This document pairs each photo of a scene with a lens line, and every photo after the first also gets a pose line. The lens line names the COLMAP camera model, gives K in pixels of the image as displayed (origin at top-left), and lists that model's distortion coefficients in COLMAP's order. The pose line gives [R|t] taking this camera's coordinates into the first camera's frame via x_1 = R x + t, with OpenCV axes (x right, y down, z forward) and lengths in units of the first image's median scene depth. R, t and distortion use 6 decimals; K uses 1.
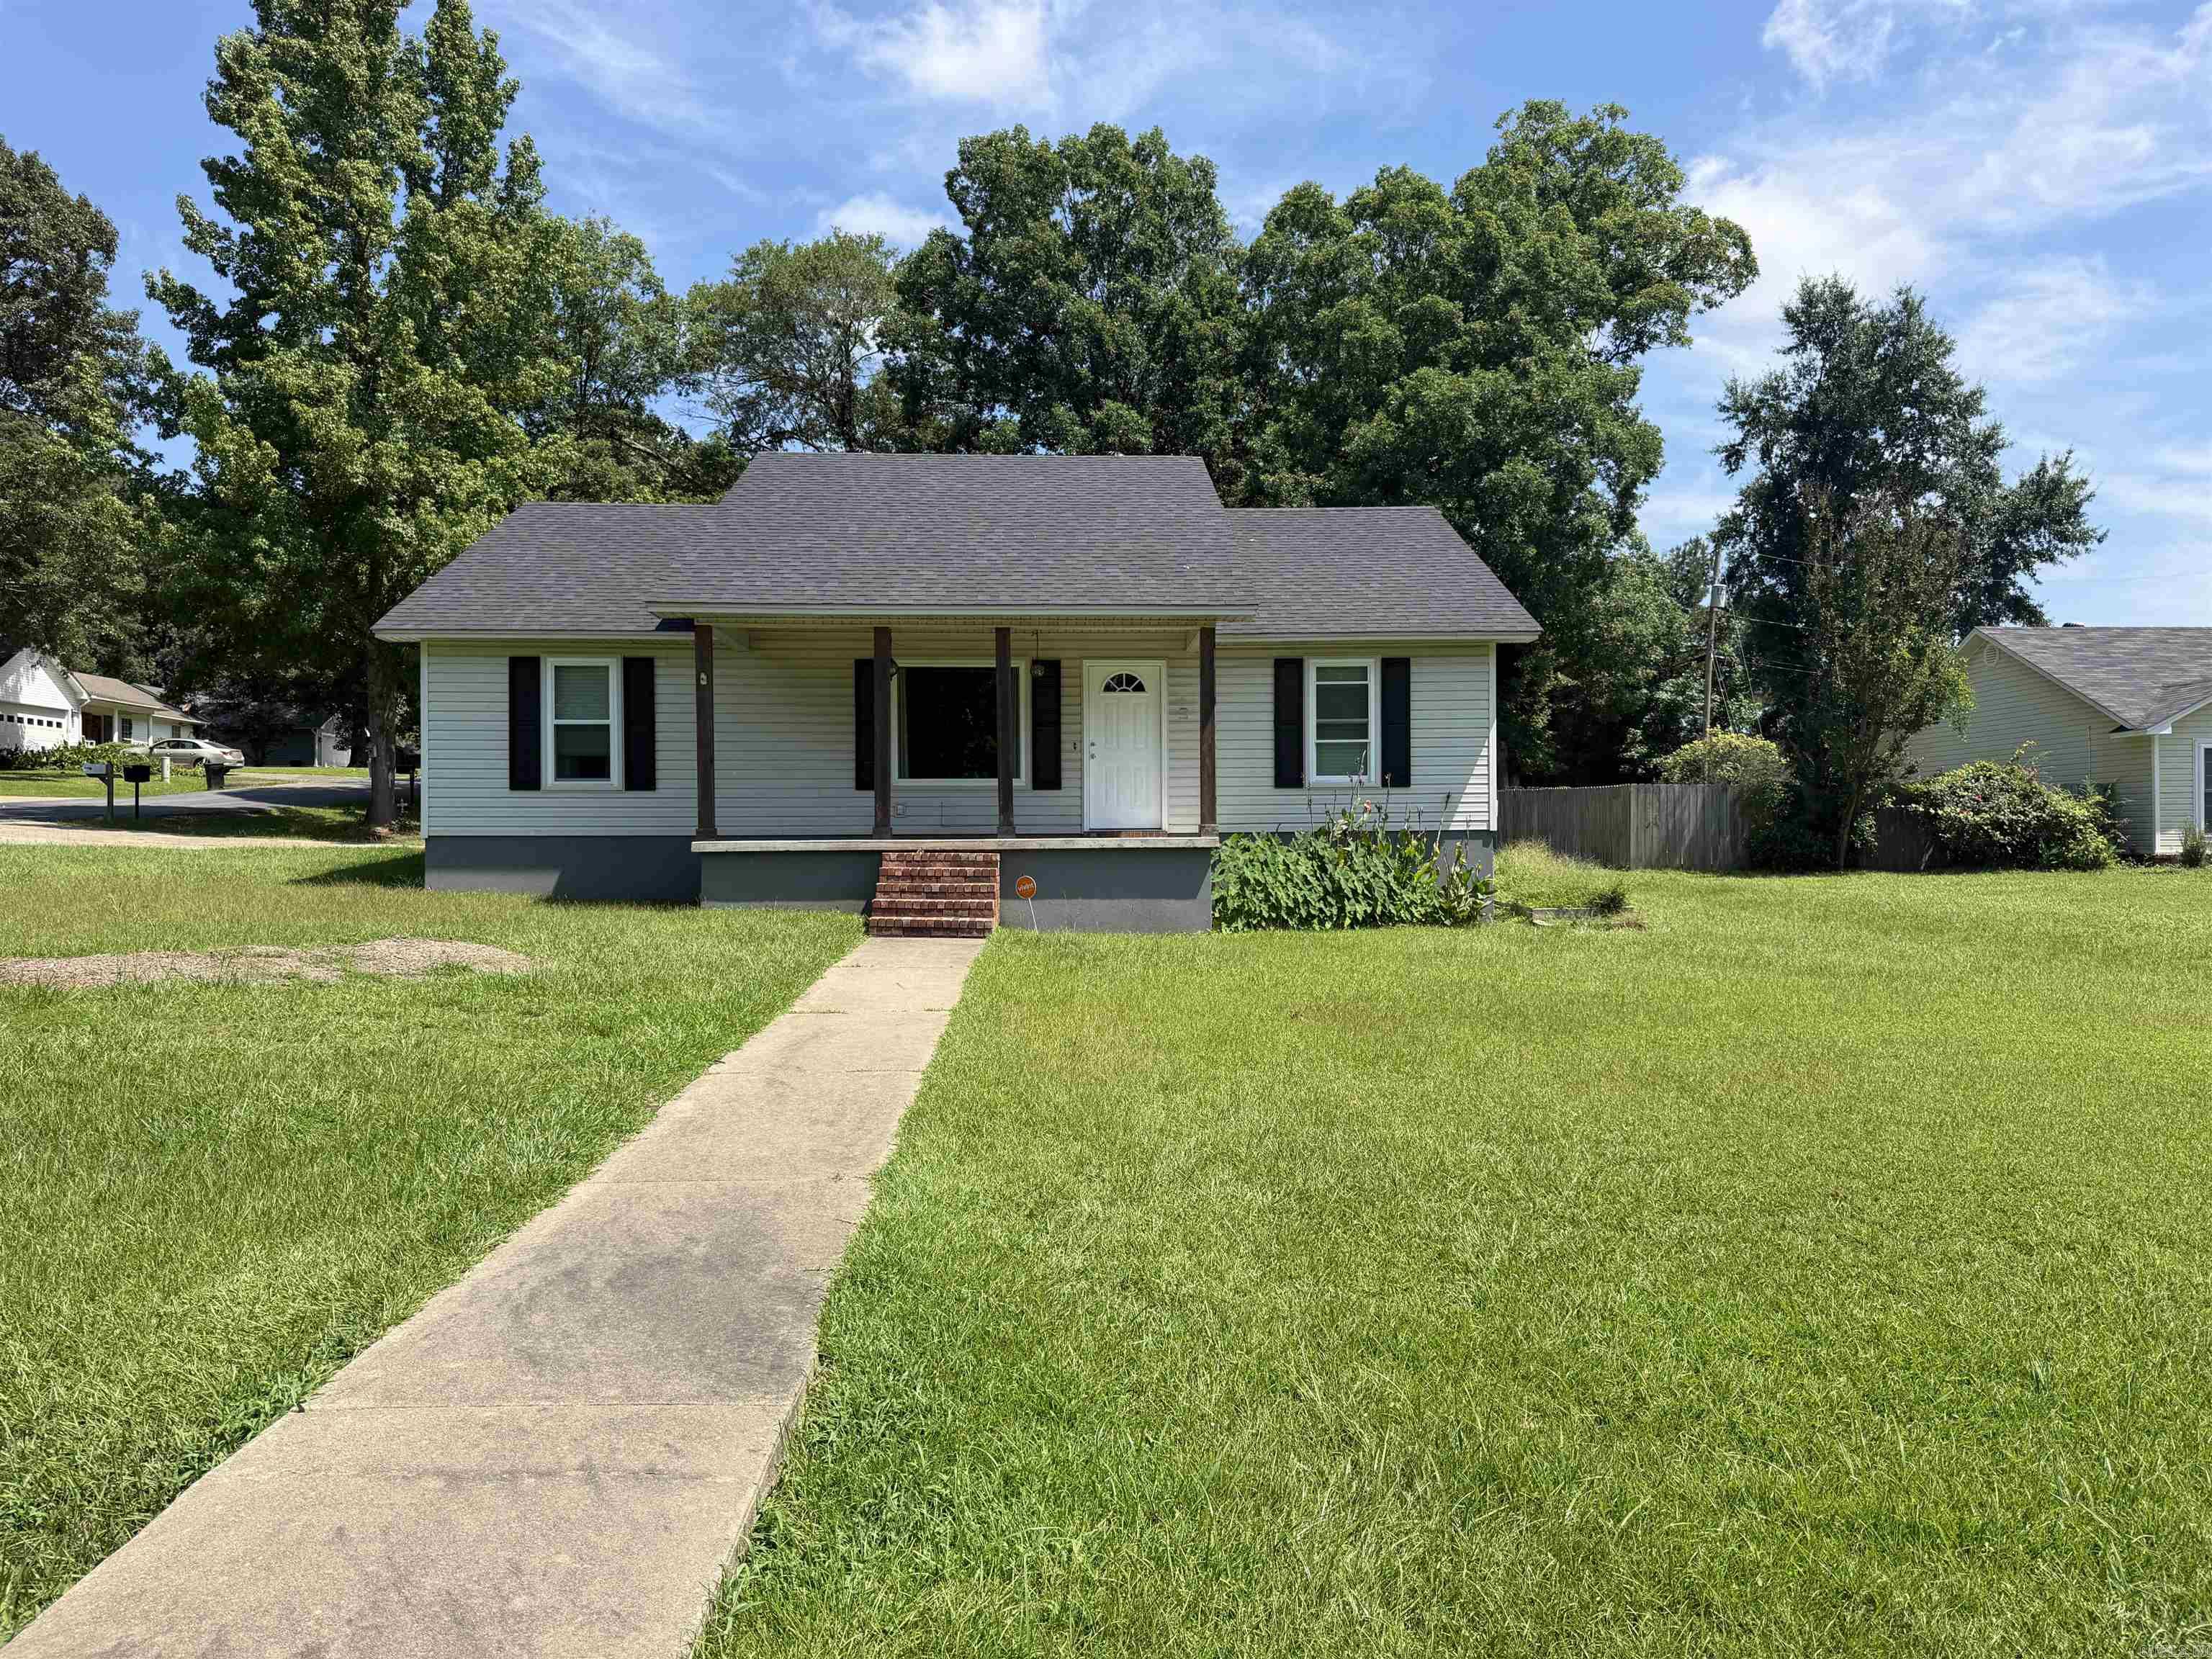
lens RADIAL K [[1567.0, 0, 1114.2], [0, 1567.0, 828.0], [0, 0, 1]] dist [0.038504, -0.040087]
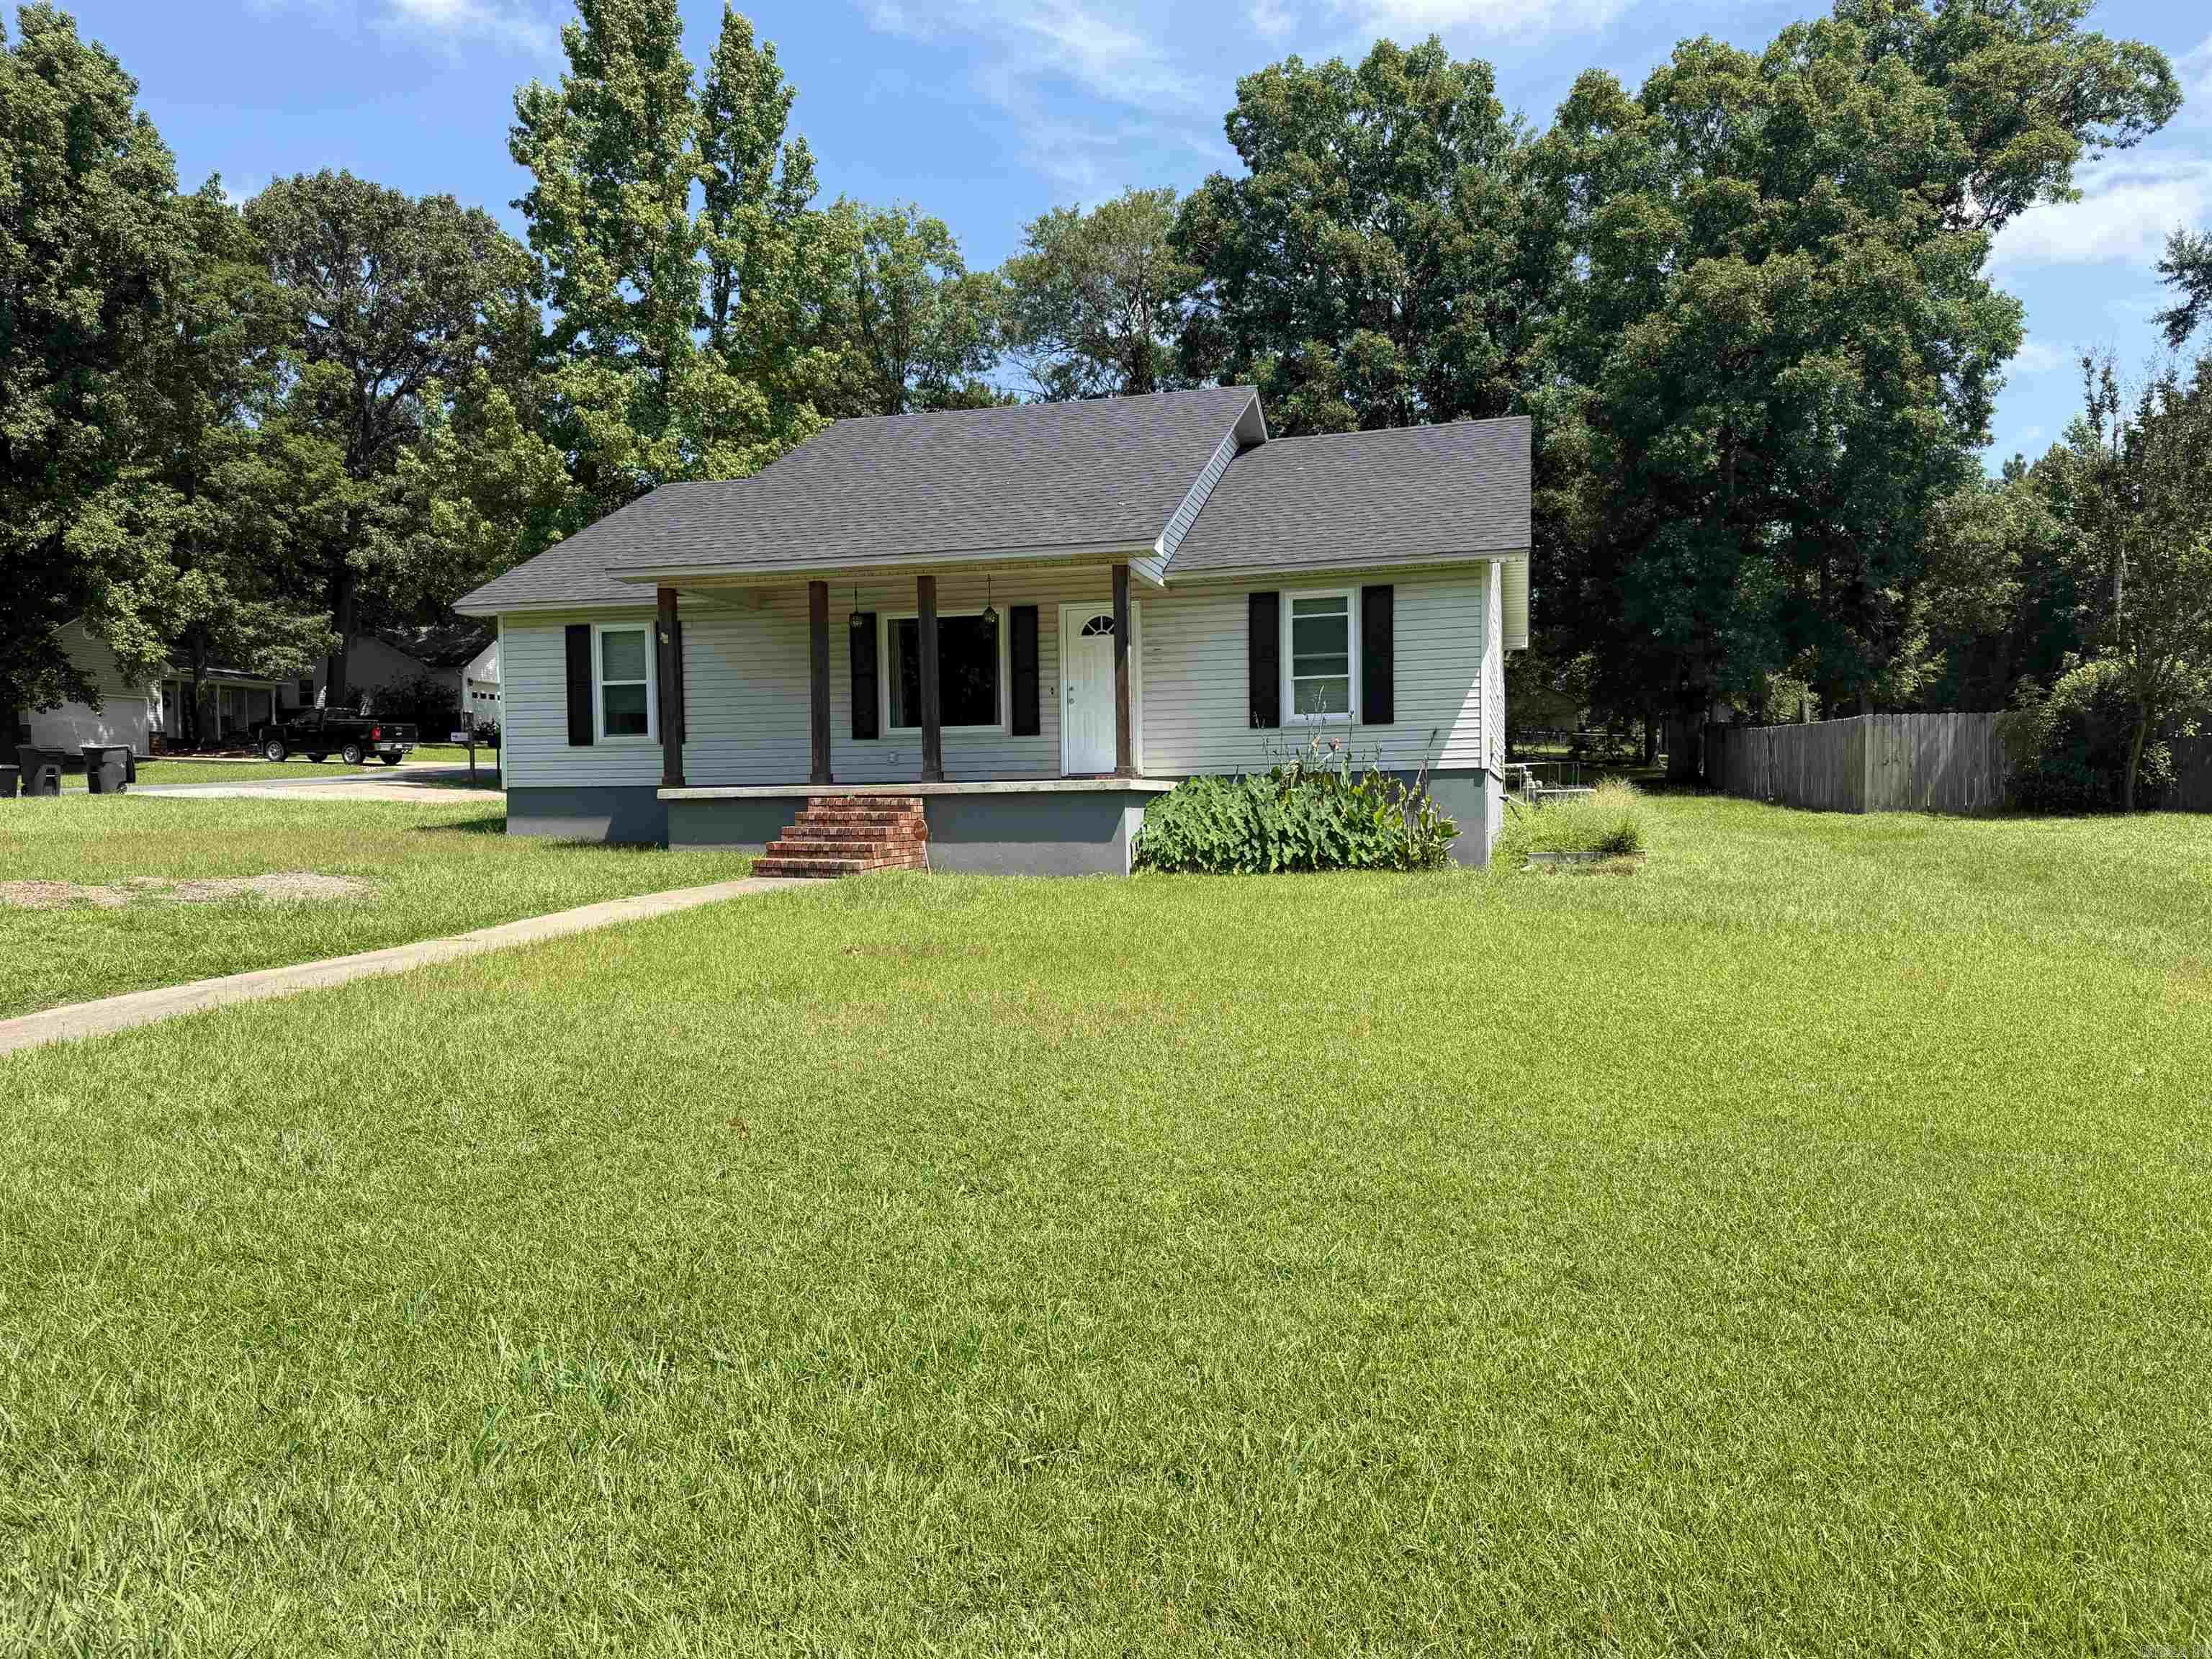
lens RADIAL K [[1567.0, 0, 1111.5], [0, 1567.0, 831.0], [0, 0, 1]] dist [0.038504, -0.040087]
pose [[0.954323, -0.004202, -0.298746, 0.162714], [0.013532, 0.999483, 0.029171, 0.004472], [0.298469, -0.031881, 0.953887, 0.027831]]
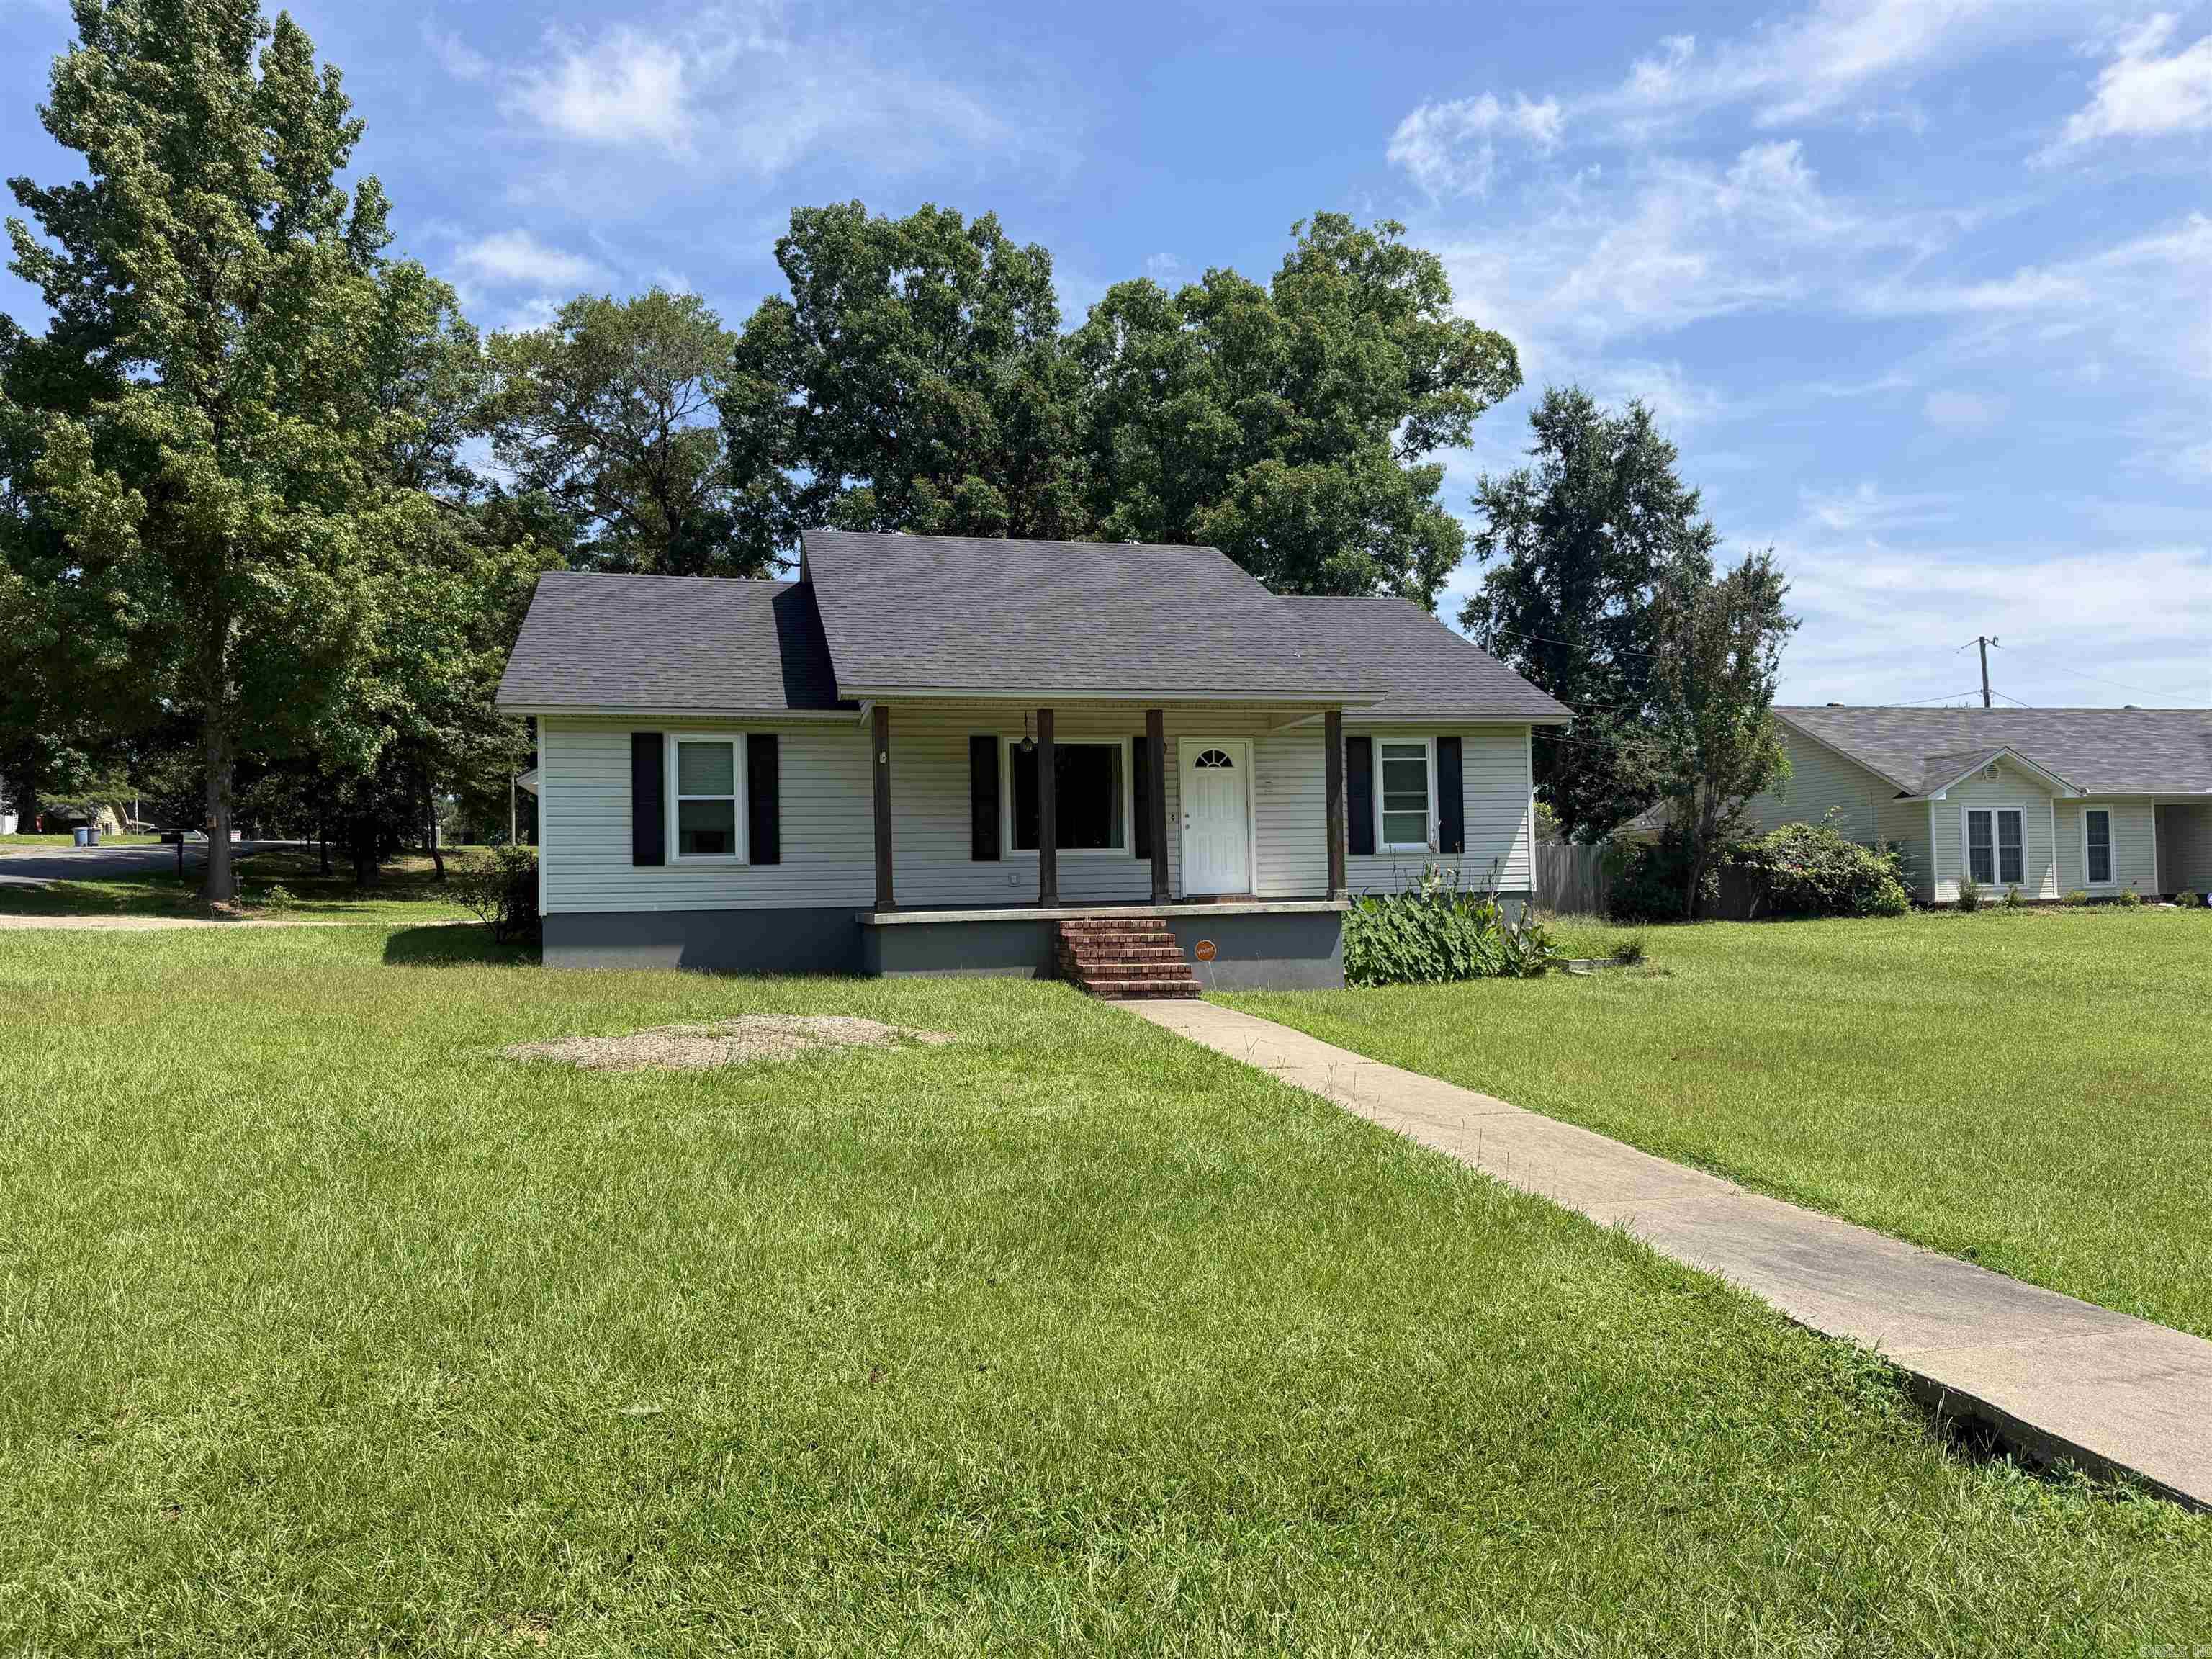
lens RADIAL K [[1567.0, 0, 1106.1], [0, 1567.0, 845.4], [0, 0, 1]] dist [0.038504, -0.040087]
pose [[0.978347, -0.008719, 0.206786, -0.153469], [0.014032, 0.999608, -0.024241, -0.004361], [-0.206493, 0.026618, 0.978086, -0.019872]]
